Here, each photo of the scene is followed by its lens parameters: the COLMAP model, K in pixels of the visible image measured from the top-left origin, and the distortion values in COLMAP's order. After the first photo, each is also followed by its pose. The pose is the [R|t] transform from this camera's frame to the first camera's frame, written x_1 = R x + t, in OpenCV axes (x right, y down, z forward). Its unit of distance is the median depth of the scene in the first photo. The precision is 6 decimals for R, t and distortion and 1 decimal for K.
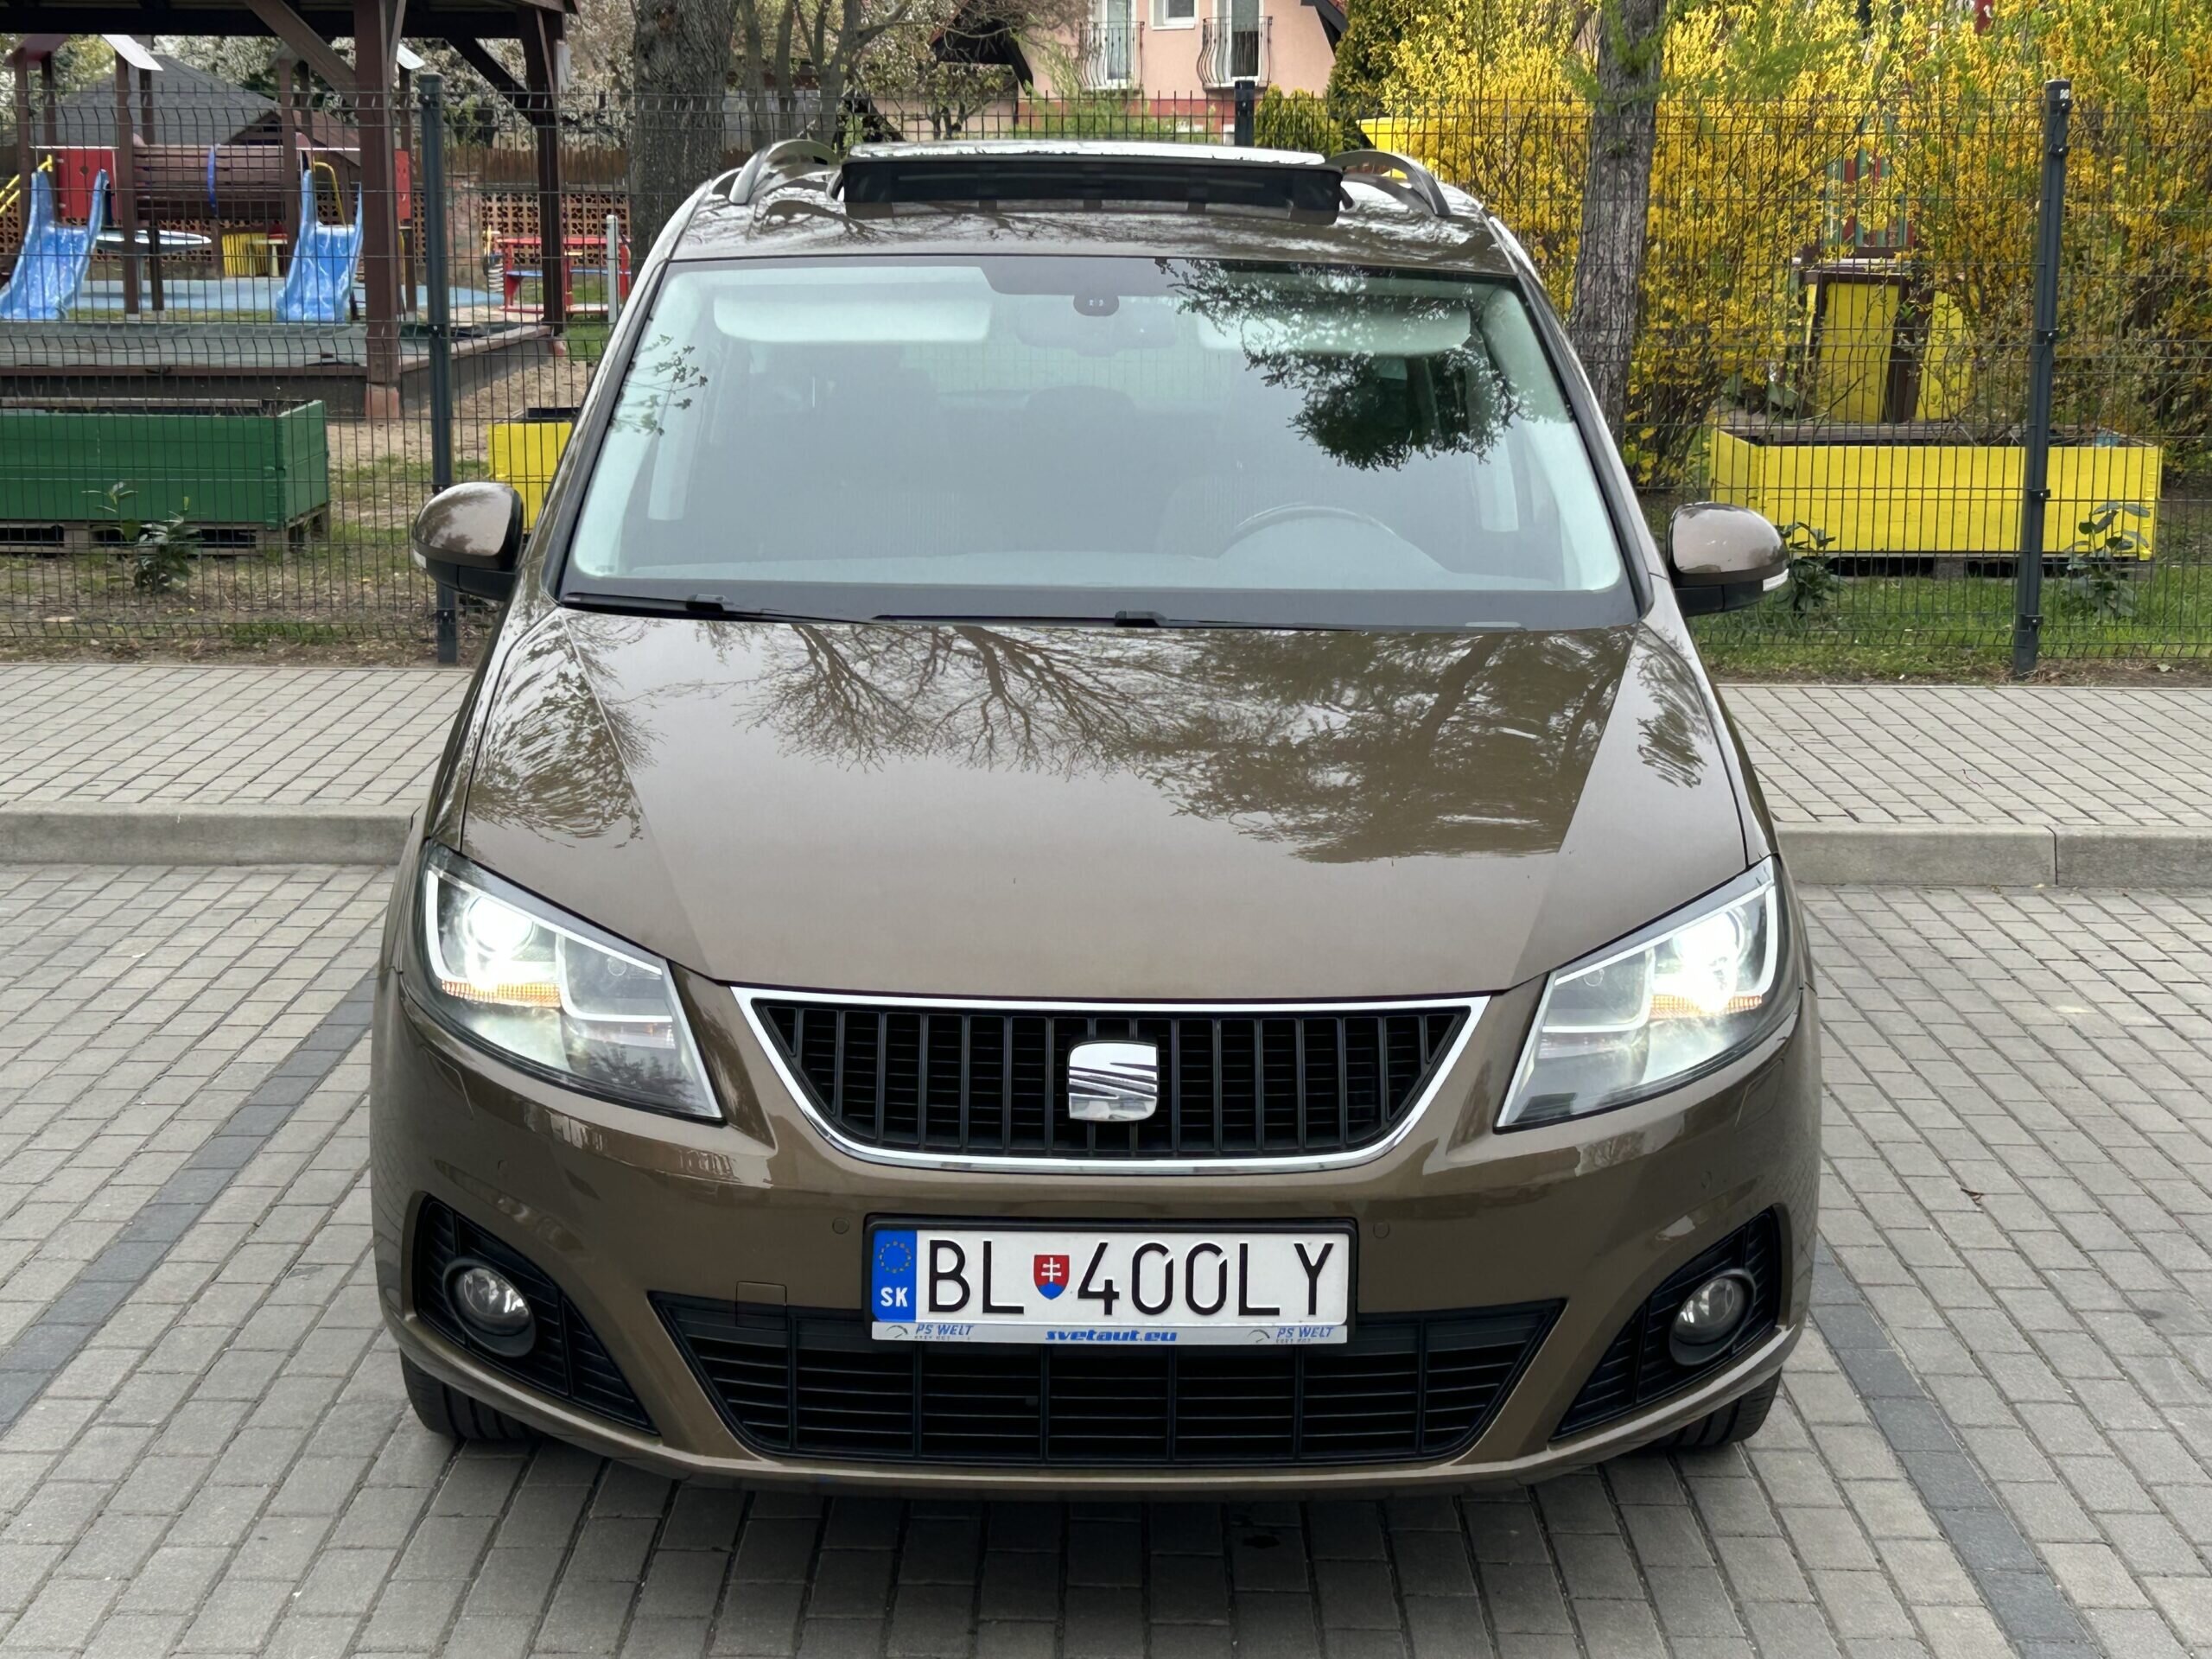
lens RADIAL K [[3601.8, 0, 1106.0], [0, 3601.8, 829.5], [0, 0, 1]] dist [0.130904, -0.095550]
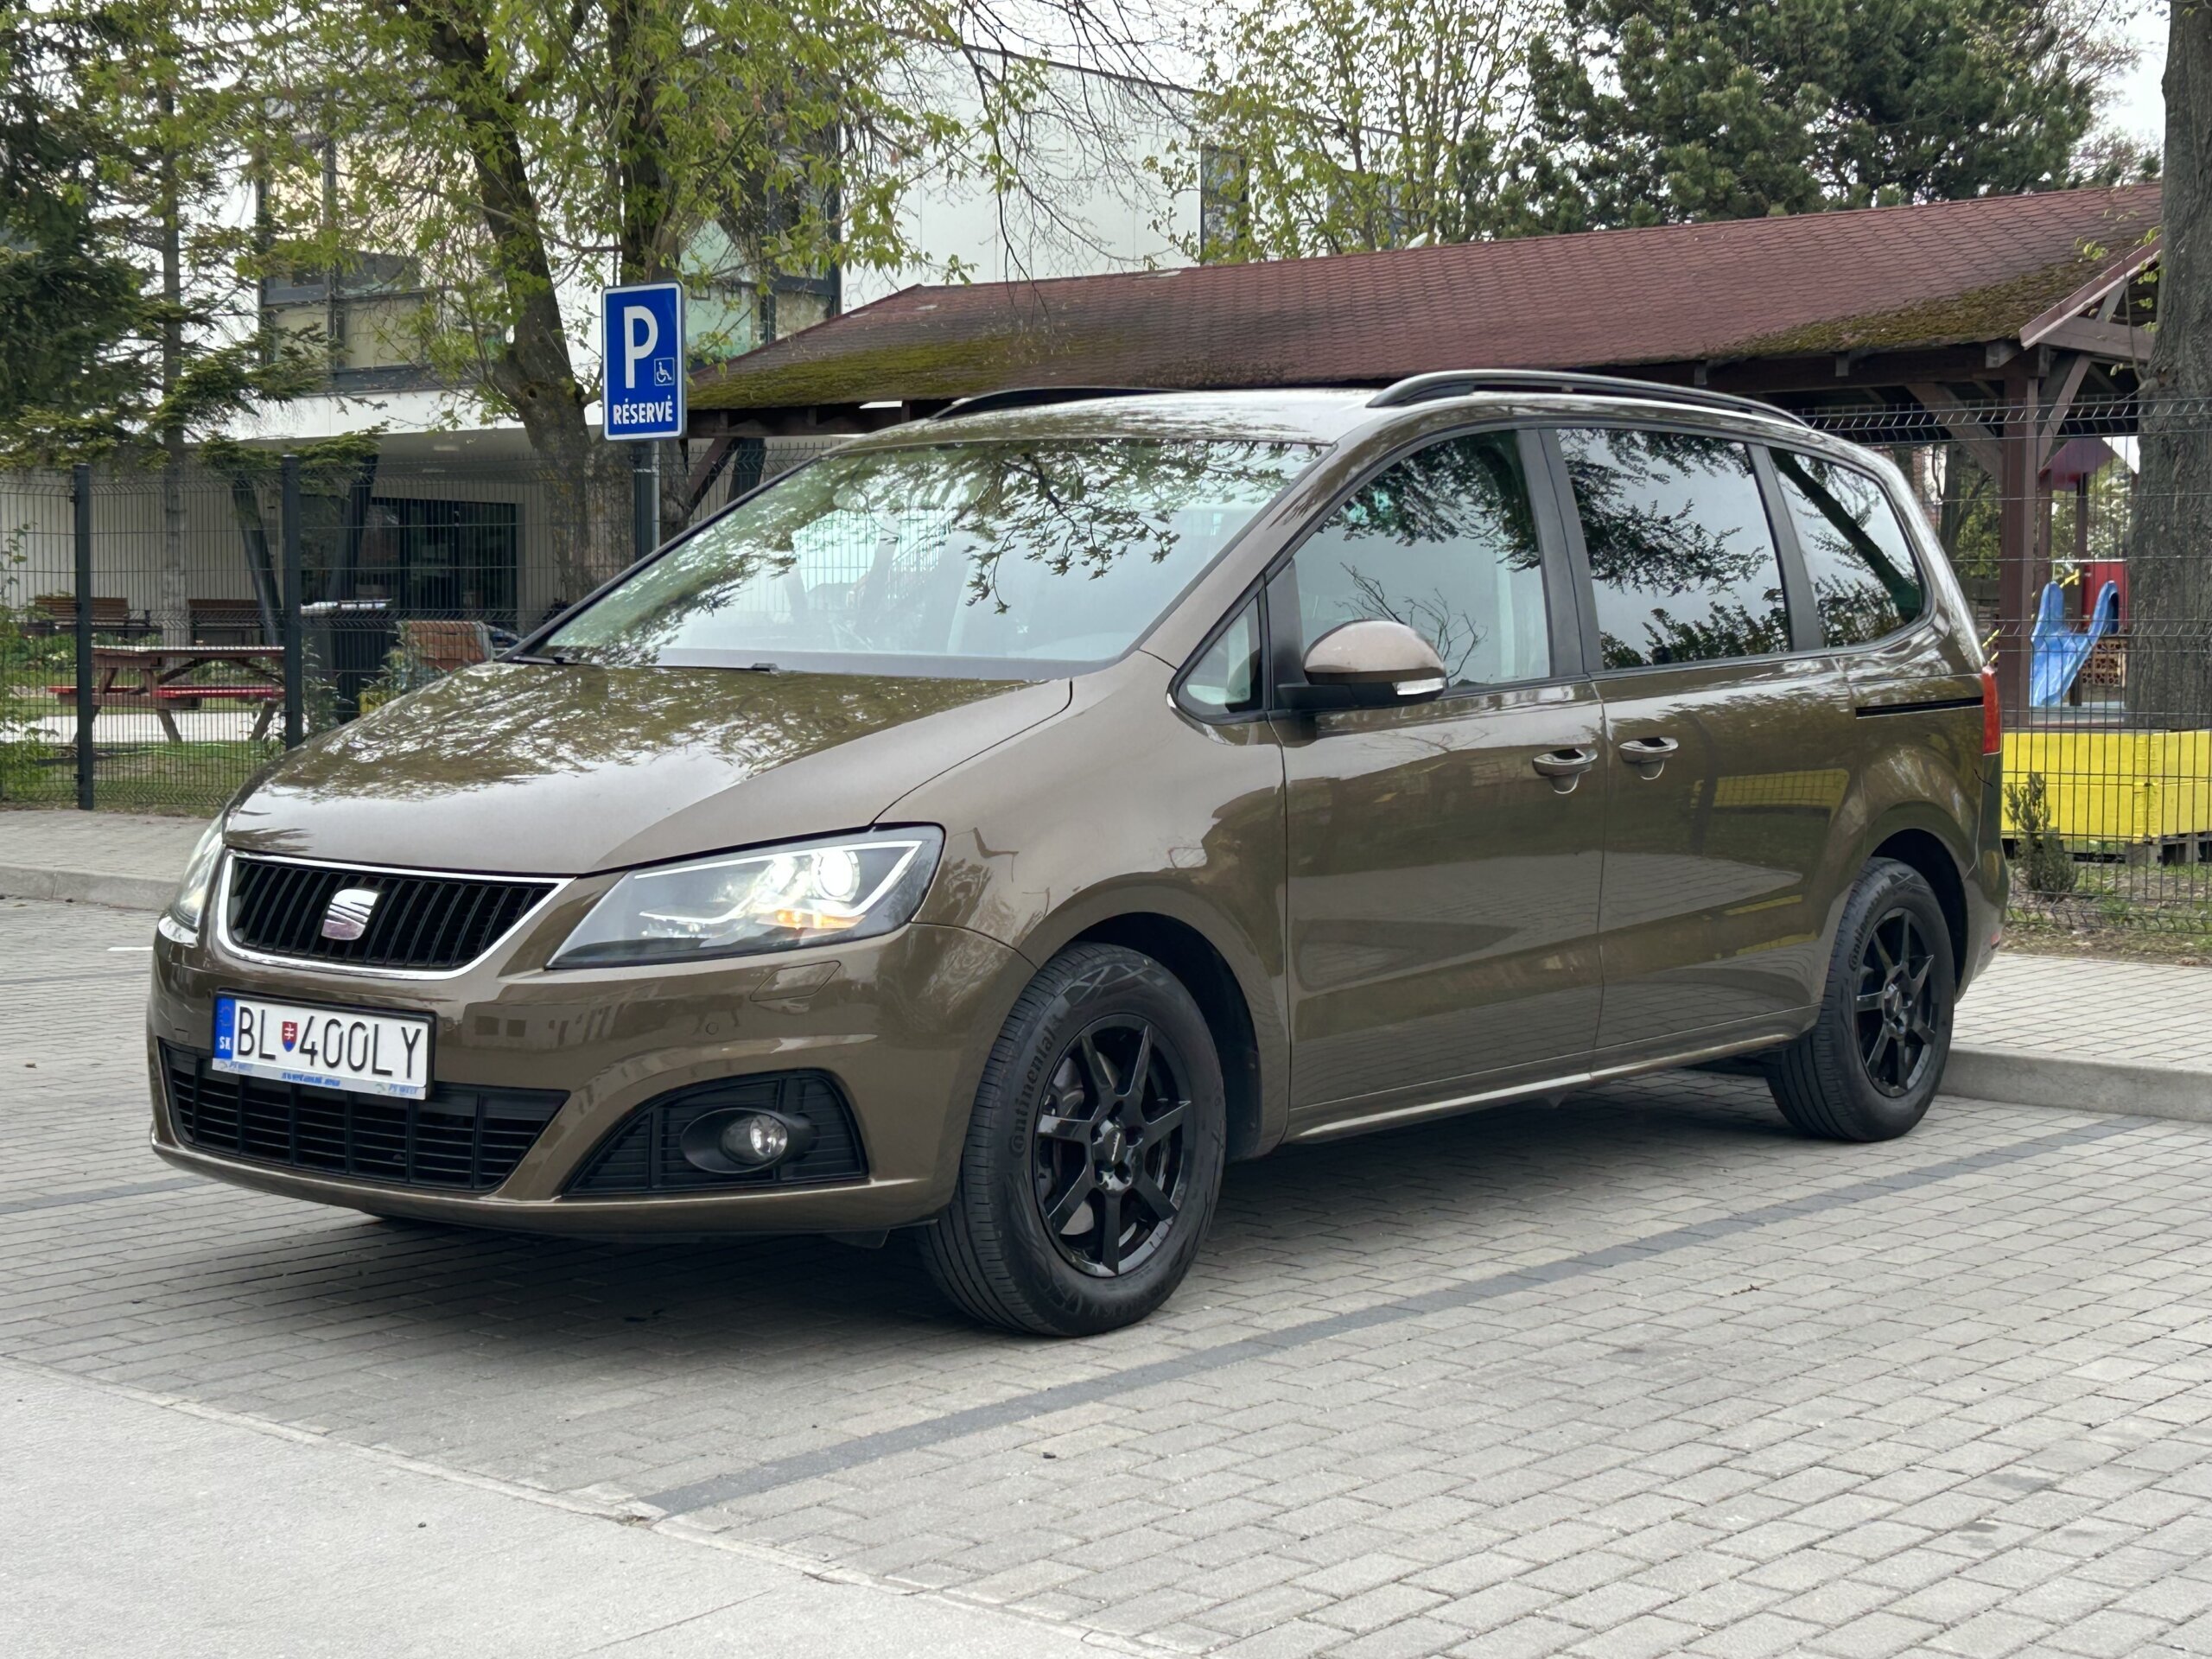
lens RADIAL K [[3263.4, 0, 1106.0], [0, 3263.4, 829.5], [0, 0, 1]] dist [0.156016, -0.073035]
pose [[0.774388, 0.033086, -0.631846, 1.093749], [-0.108390, 0.990806, -0.080960, 0.110659], [0.623358, 0.131180, 0.770855, 0.139771]]
